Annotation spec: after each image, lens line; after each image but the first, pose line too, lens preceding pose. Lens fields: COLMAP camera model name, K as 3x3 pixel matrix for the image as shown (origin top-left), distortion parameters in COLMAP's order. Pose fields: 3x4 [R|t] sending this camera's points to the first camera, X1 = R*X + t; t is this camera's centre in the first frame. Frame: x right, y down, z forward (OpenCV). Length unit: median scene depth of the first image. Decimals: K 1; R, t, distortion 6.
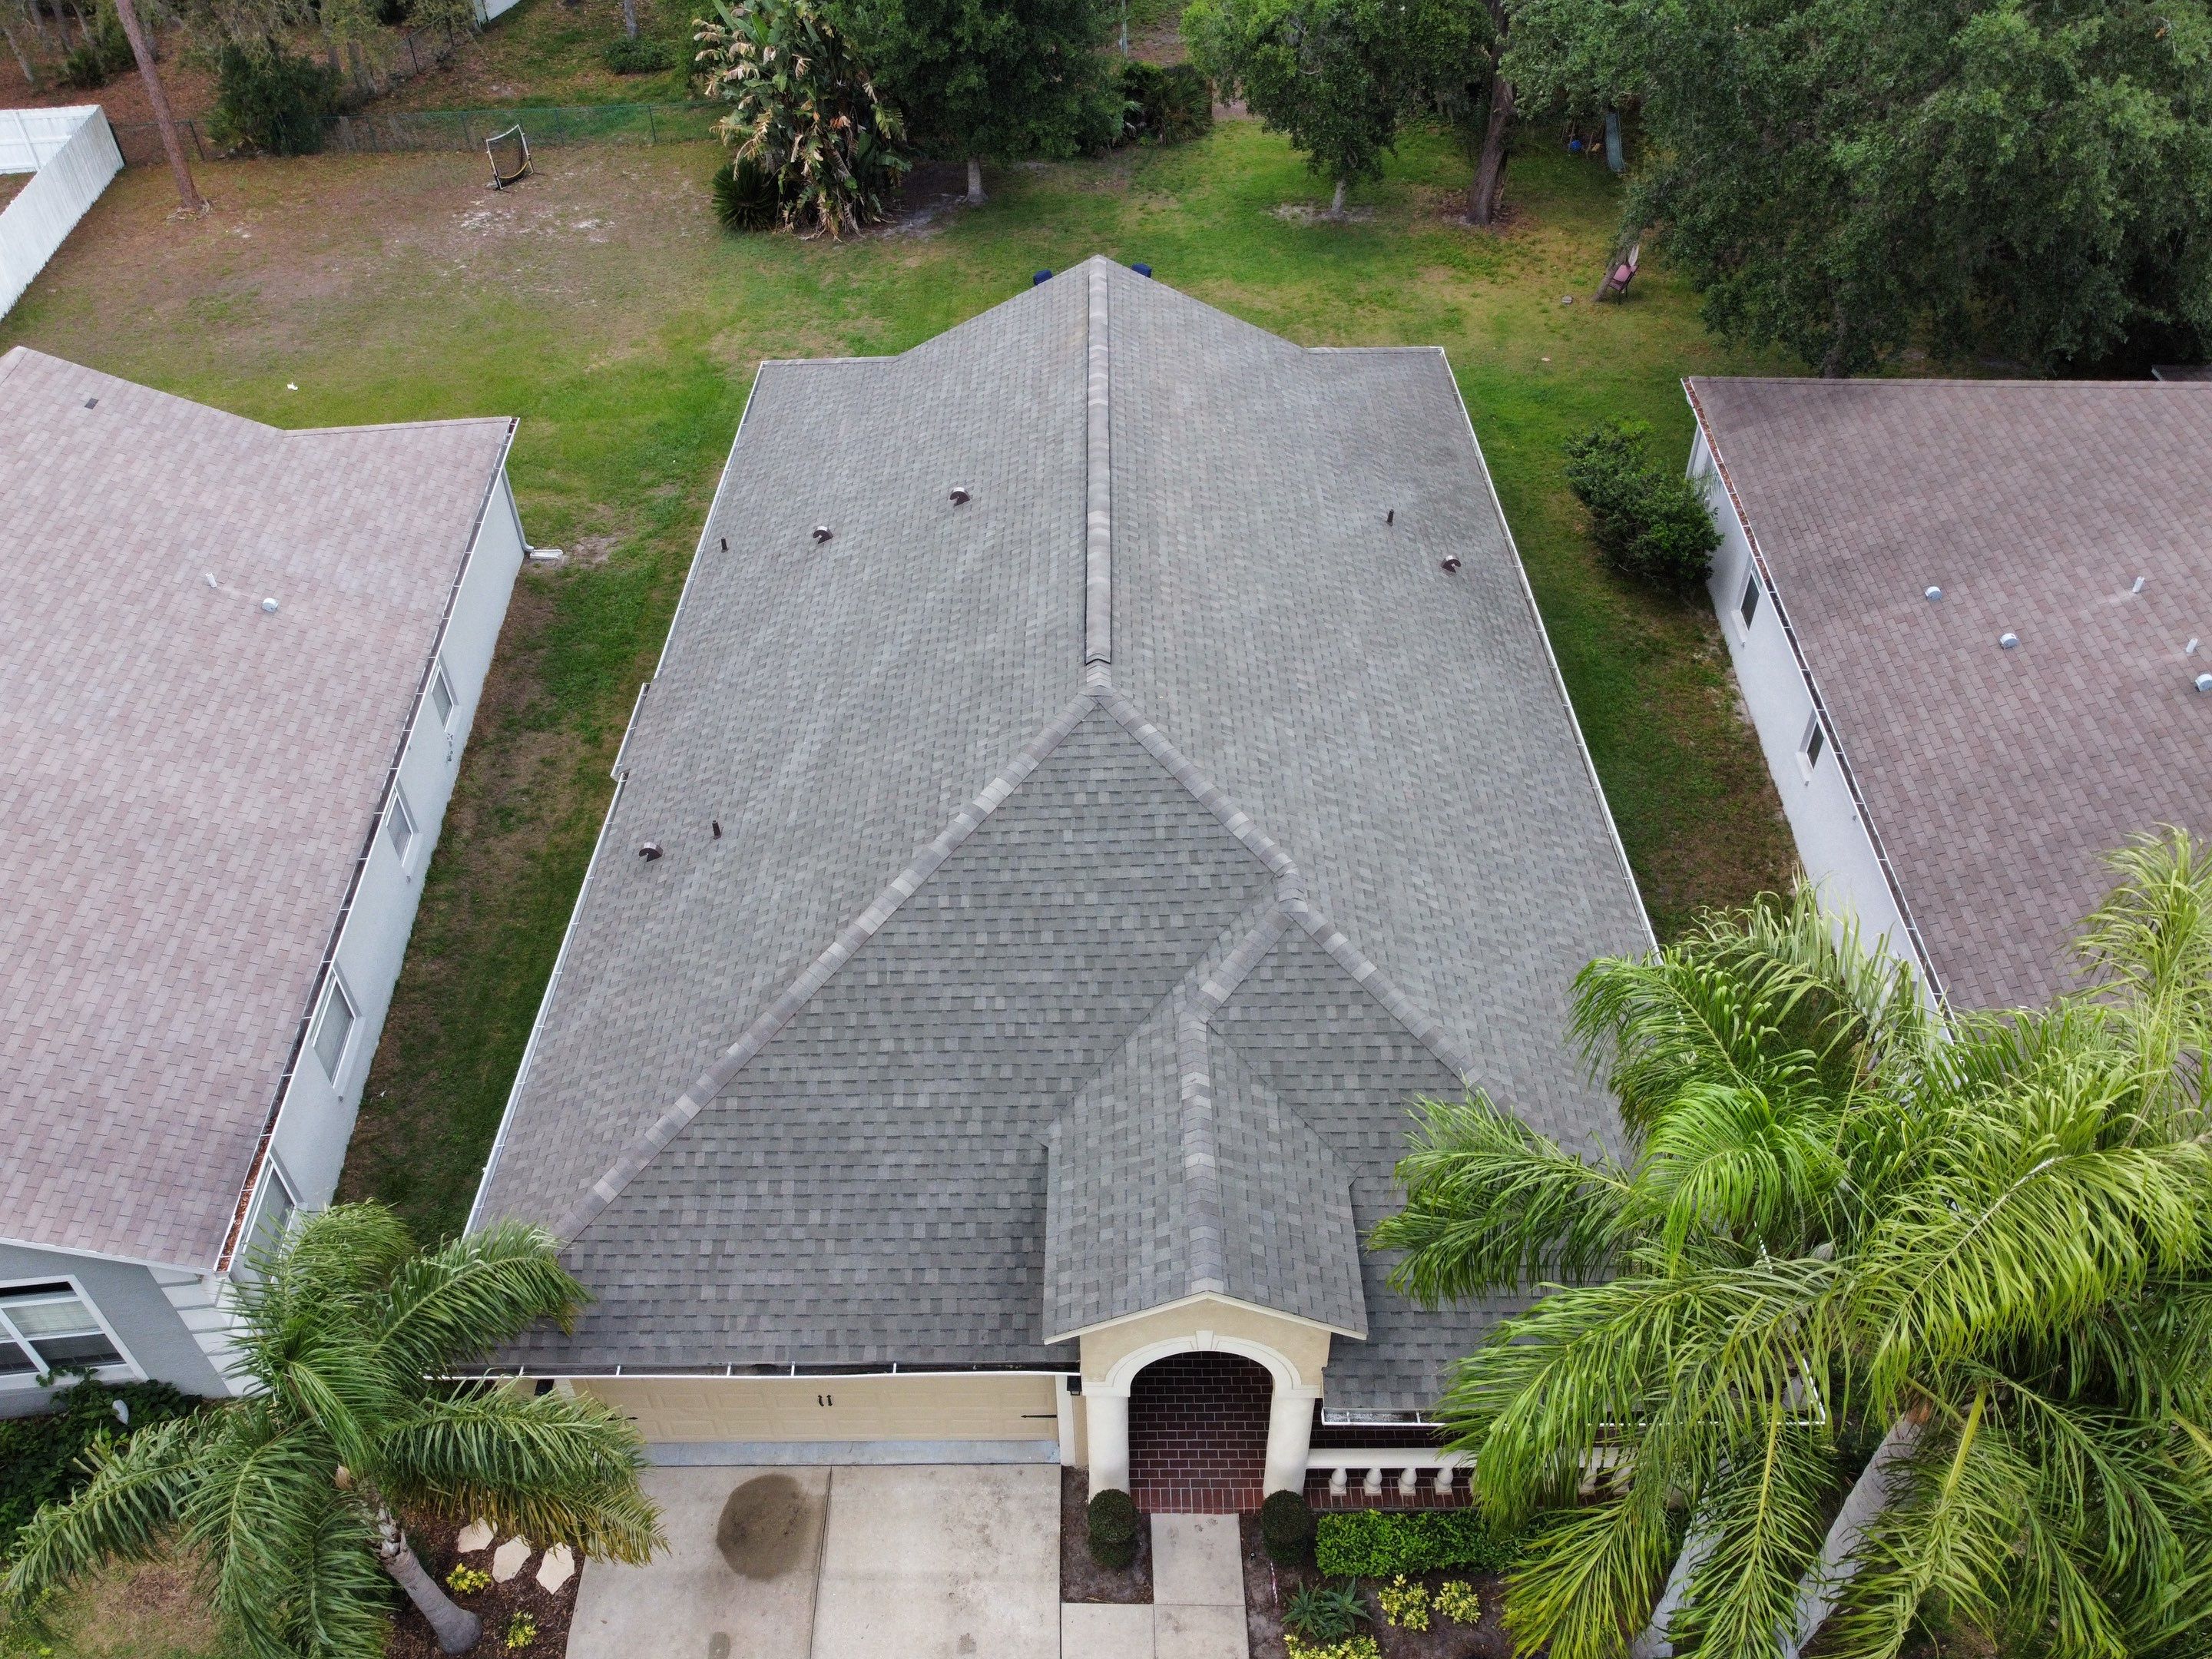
lens RADIAL K [[1691.2, 0, 1083.1], [0, 1691.2, 790.5], [0, 0, 1]] dist [-0.002736, 0.008138]
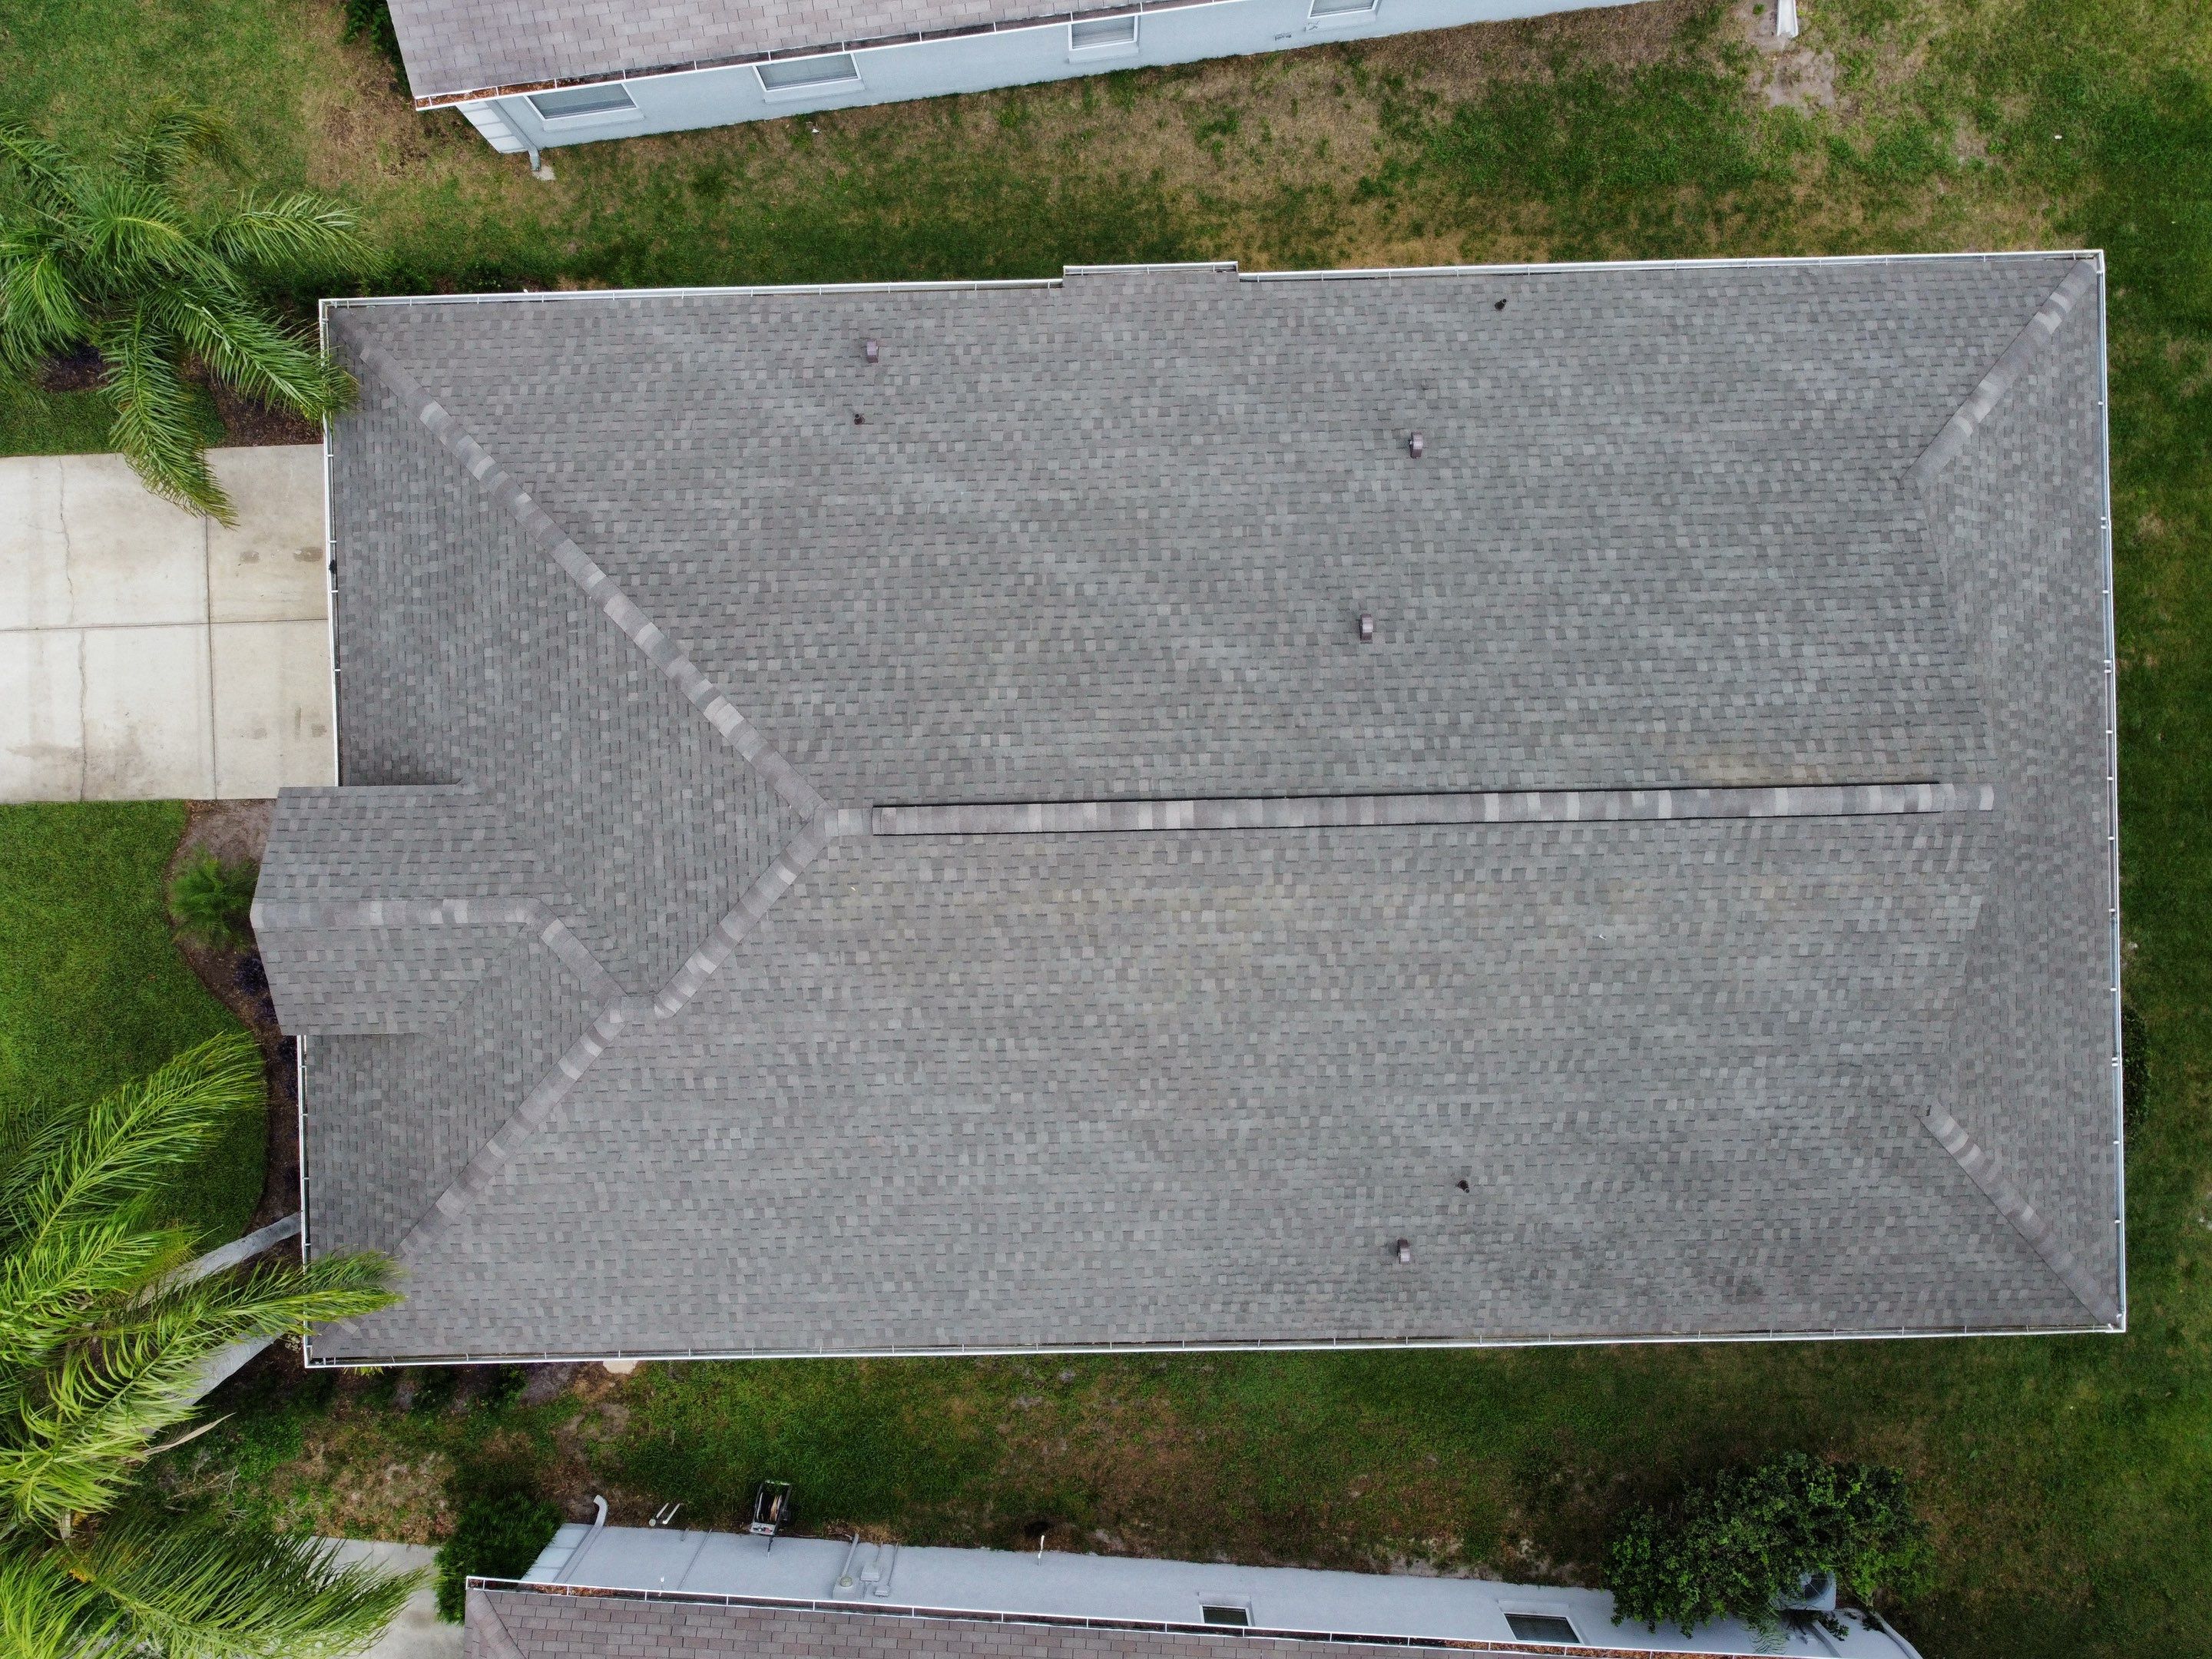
lens RADIAL K [[1702.3, 0, 1075.4], [0, 1702.3, 809.8], [0, 0, 1]] dist [-0.007966, 0.012113]
pose [[0.030508, 0.999191, 0.026194, -0.019901], [-0.630239, -0.001110, 0.776400, -0.938178], [0.775801, -0.040195, 0.629696, 0.560022]]
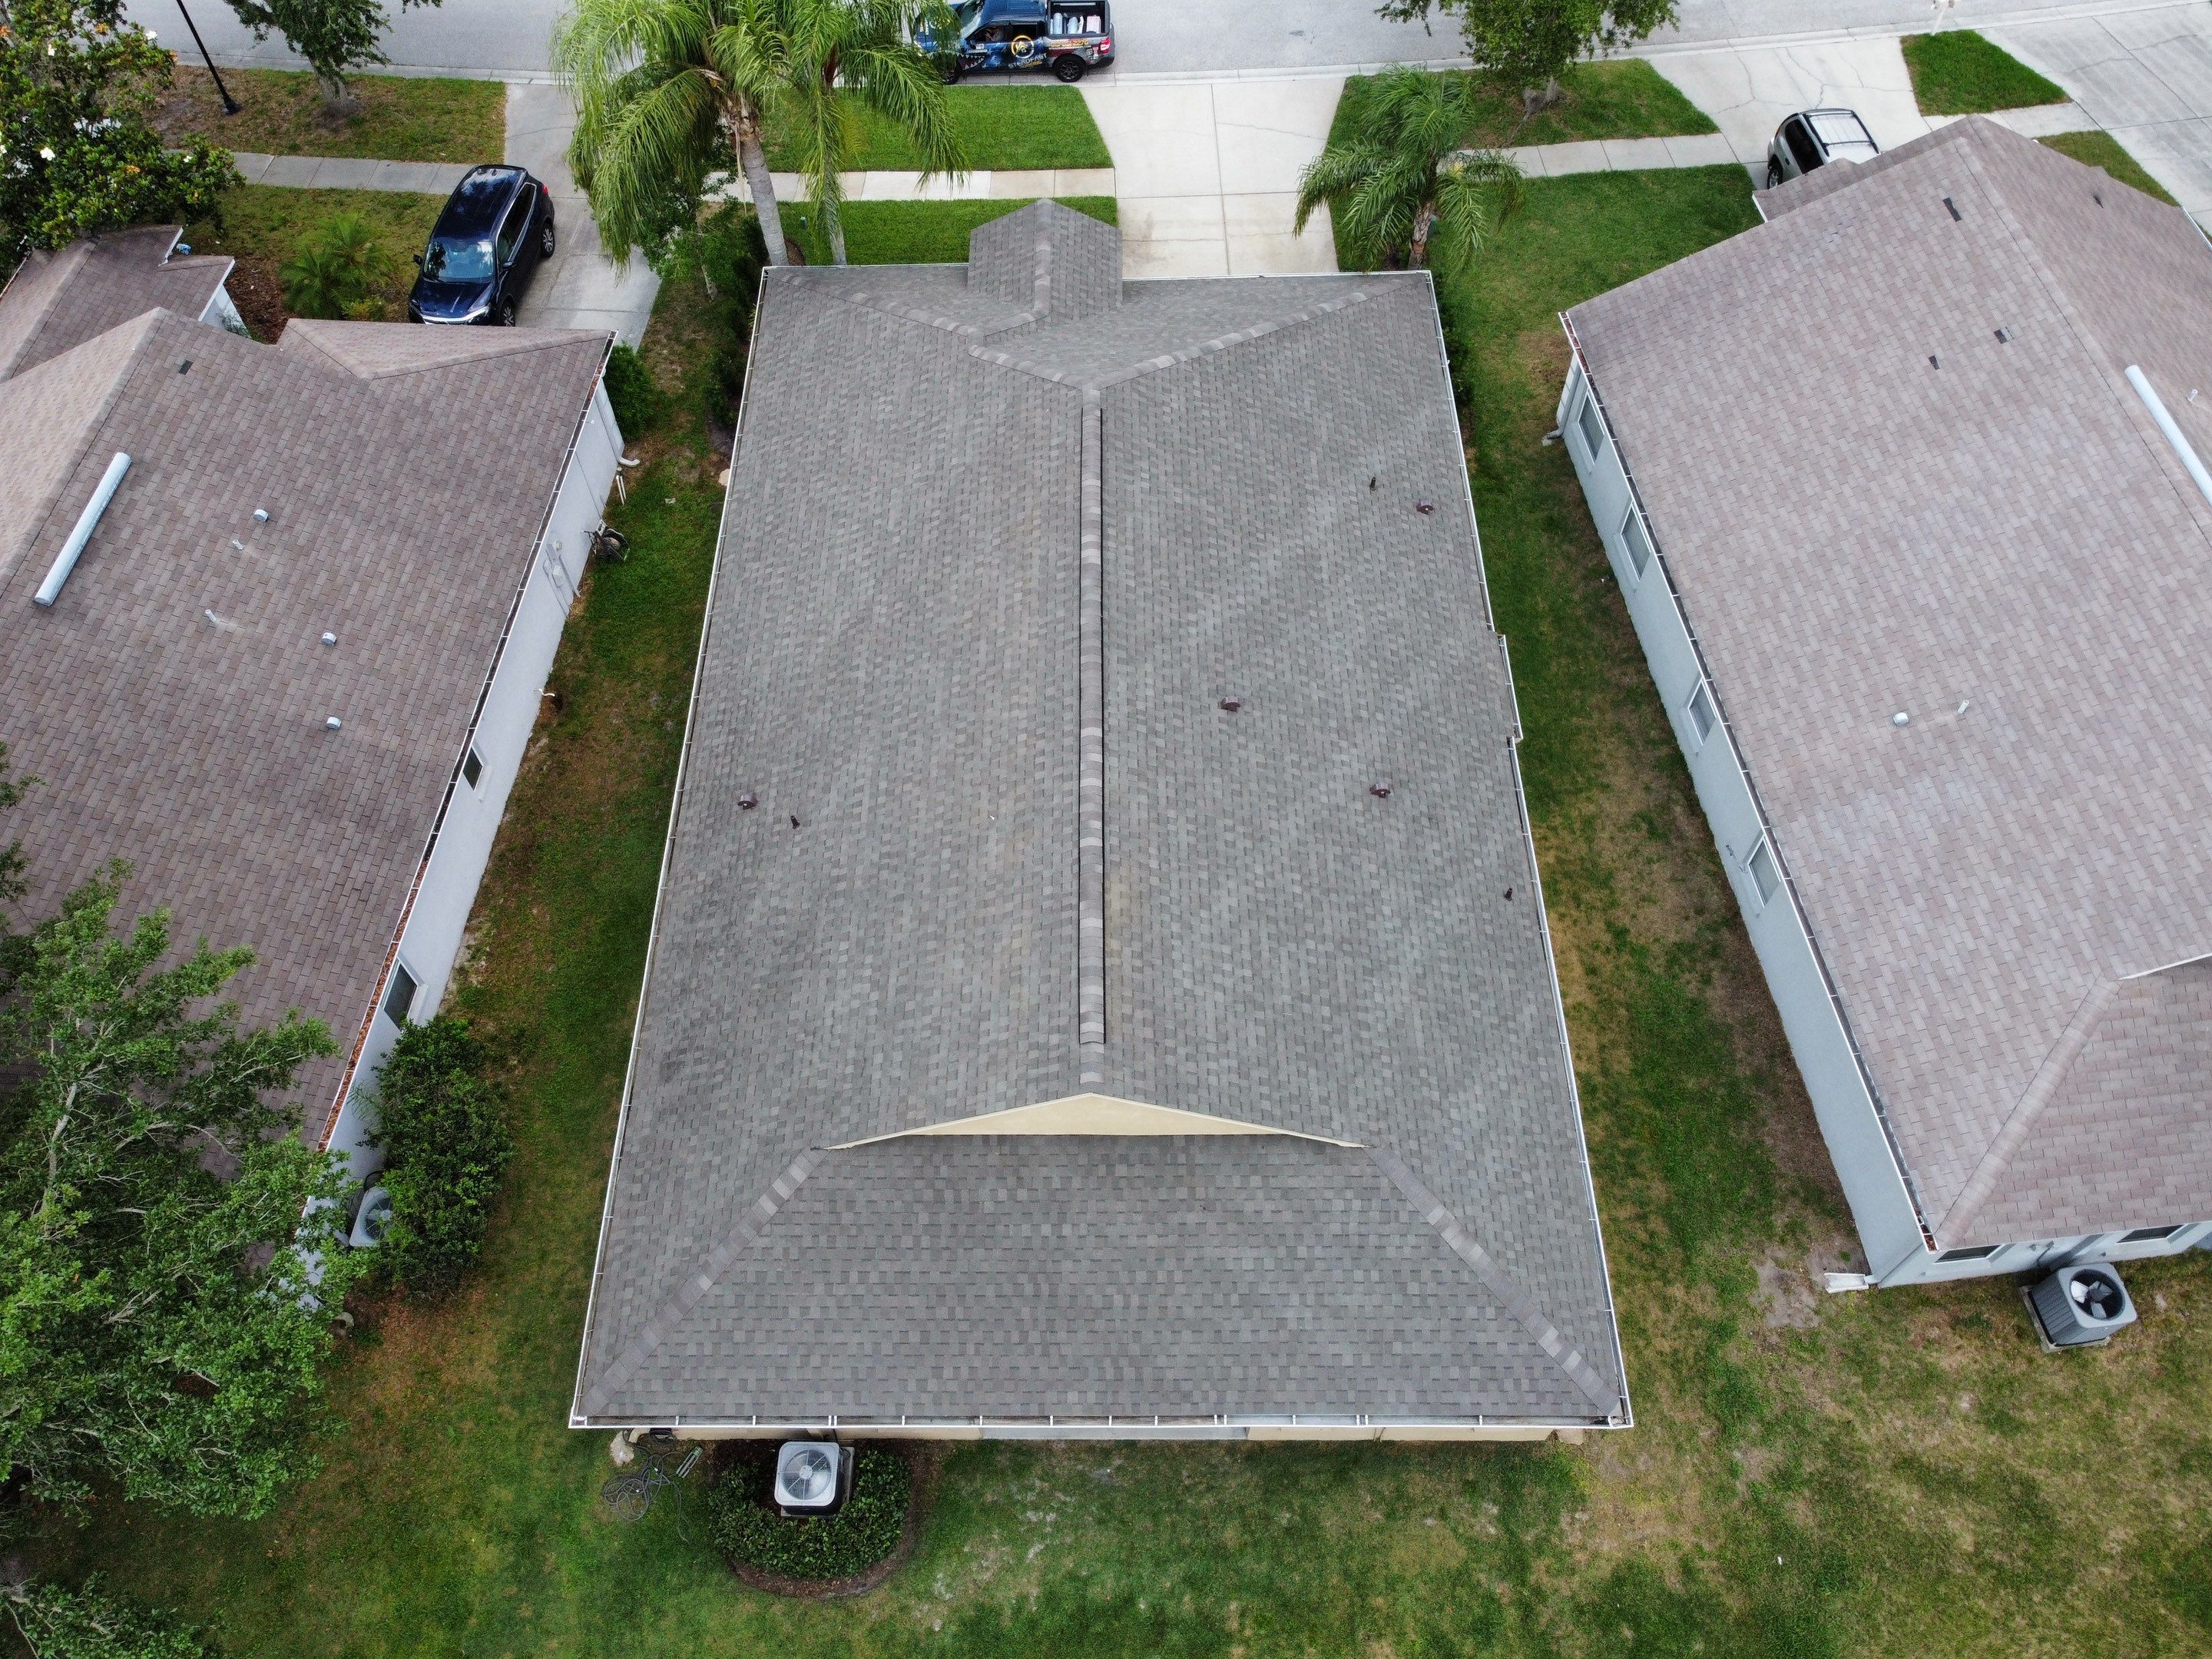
lens RADIAL K [[1700.7, 0, 1068.7], [0, 1700.7, 788.7], [0, 0, 1]] dist [-0.007867, -0.005357]
pose [[-0.998628, 0.029311, 0.043402, -0.025389], [0.040580, -0.090835, 0.995039, -1.625201], [0.033108, 0.995435, 0.089521, 1.303174]]
